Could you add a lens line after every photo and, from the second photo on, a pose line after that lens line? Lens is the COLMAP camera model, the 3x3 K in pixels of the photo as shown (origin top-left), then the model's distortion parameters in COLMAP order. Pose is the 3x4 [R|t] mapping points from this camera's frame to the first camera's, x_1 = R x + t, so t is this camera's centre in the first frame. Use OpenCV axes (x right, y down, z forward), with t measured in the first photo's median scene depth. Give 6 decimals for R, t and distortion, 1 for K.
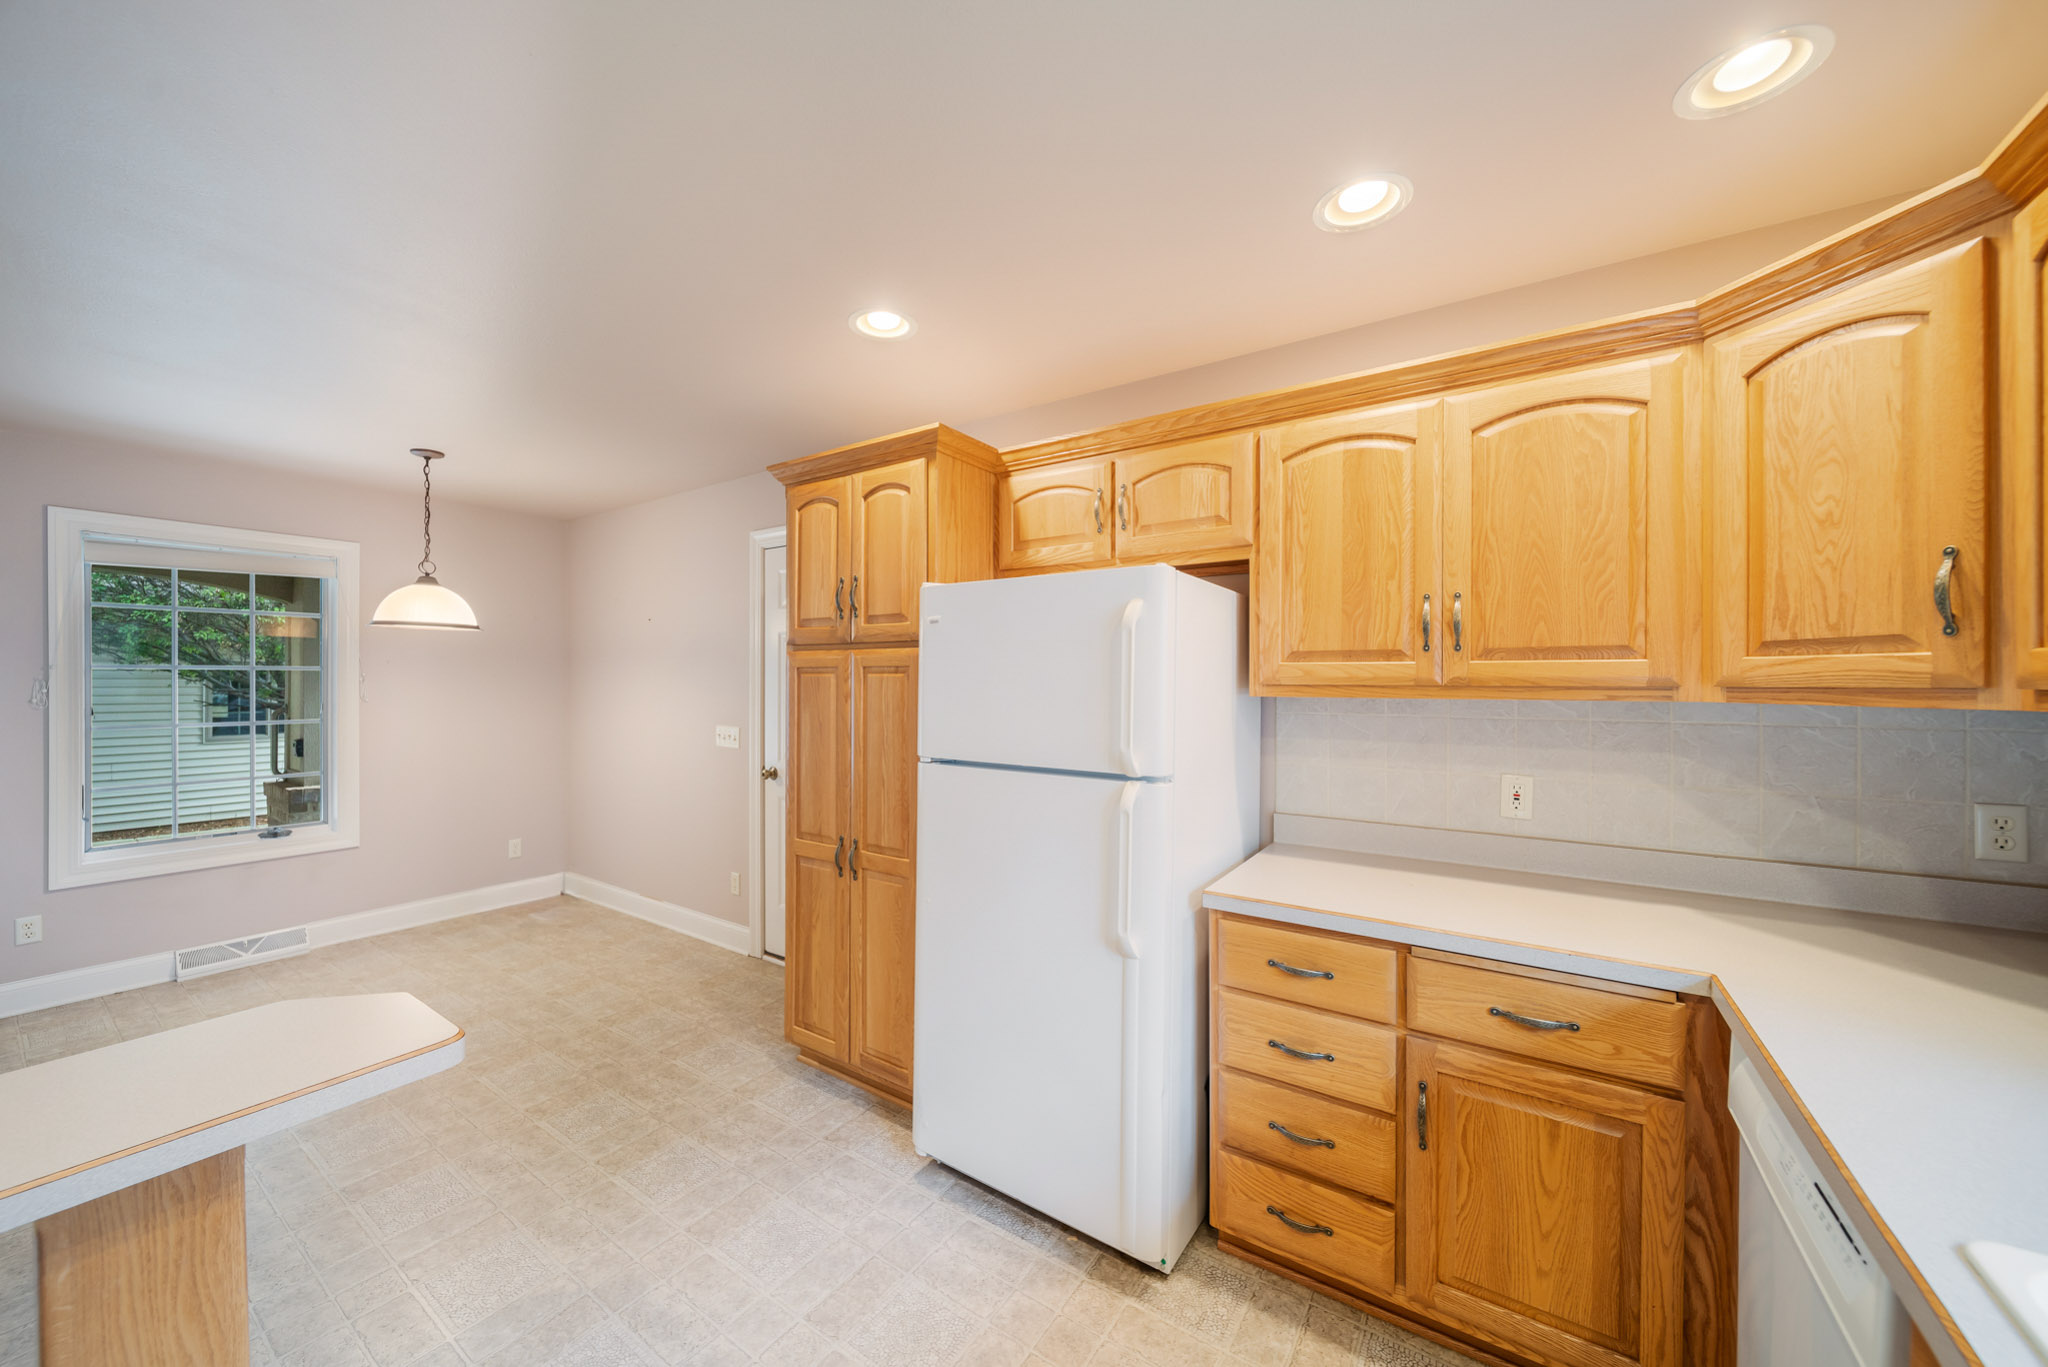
lens RADIAL K [[714.8, 0, 1018.4], [0, 714.8, 685.8], [0, 0, 1]] dist [-0.009727, -0.000757]
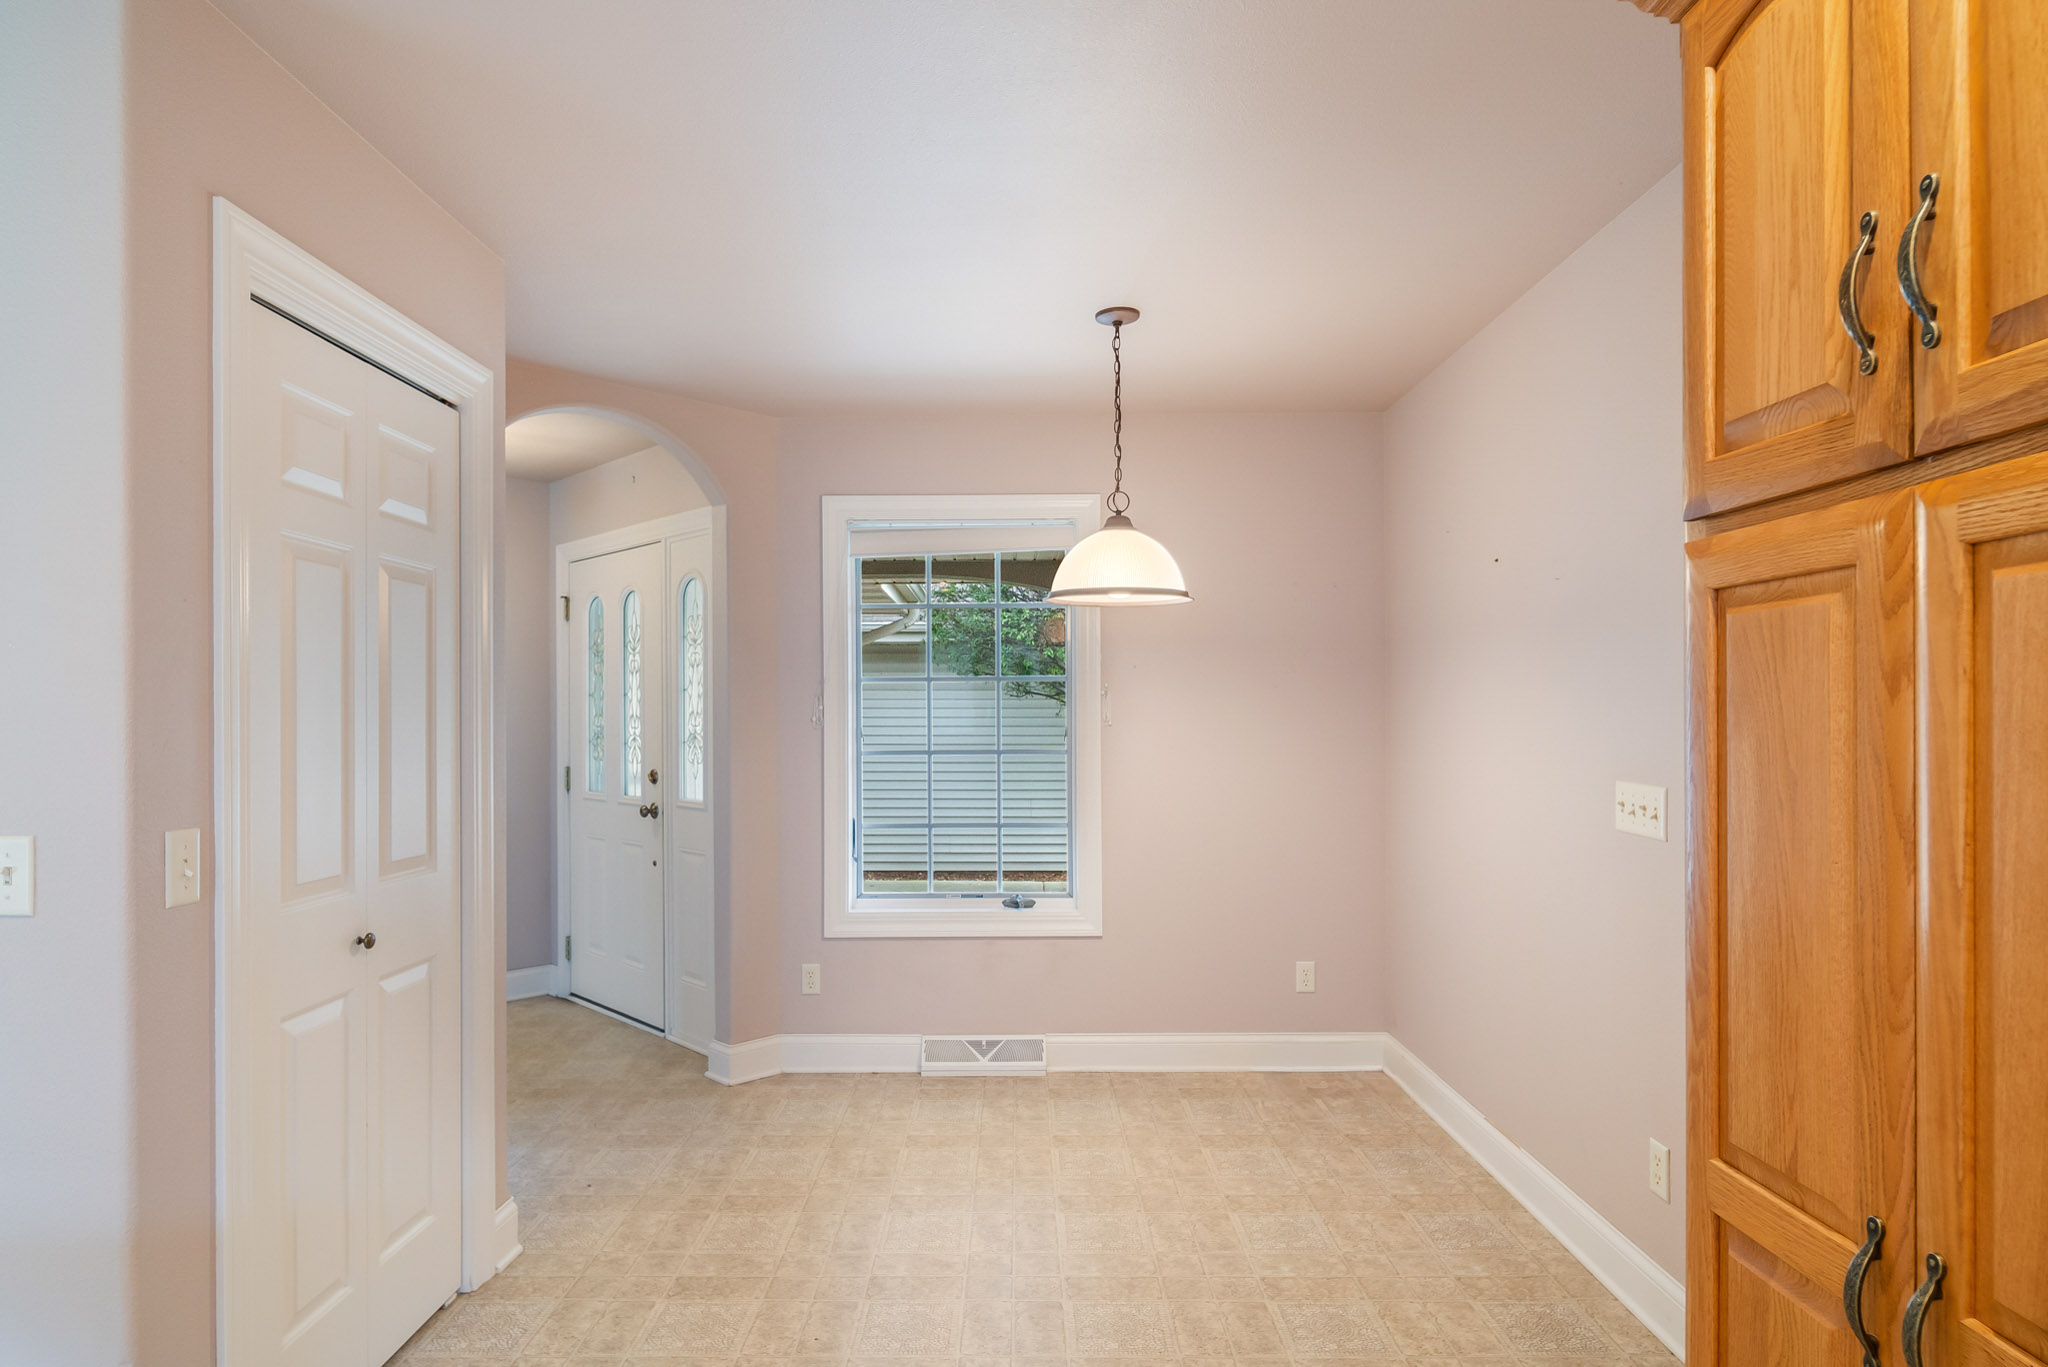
lens RADIAL K [[1148.9, 0, 1016.0], [0, 1148.9, 712.4], [0, 0, 1]] dist [-0.002546, -0.000243]
pose [[0.547124, -0.008030, -0.837013, -0.053570], [0.001839, 0.999963, -0.008391, 0.023640], [0.837049, 0.003052, 0.547119, 0.389991]]
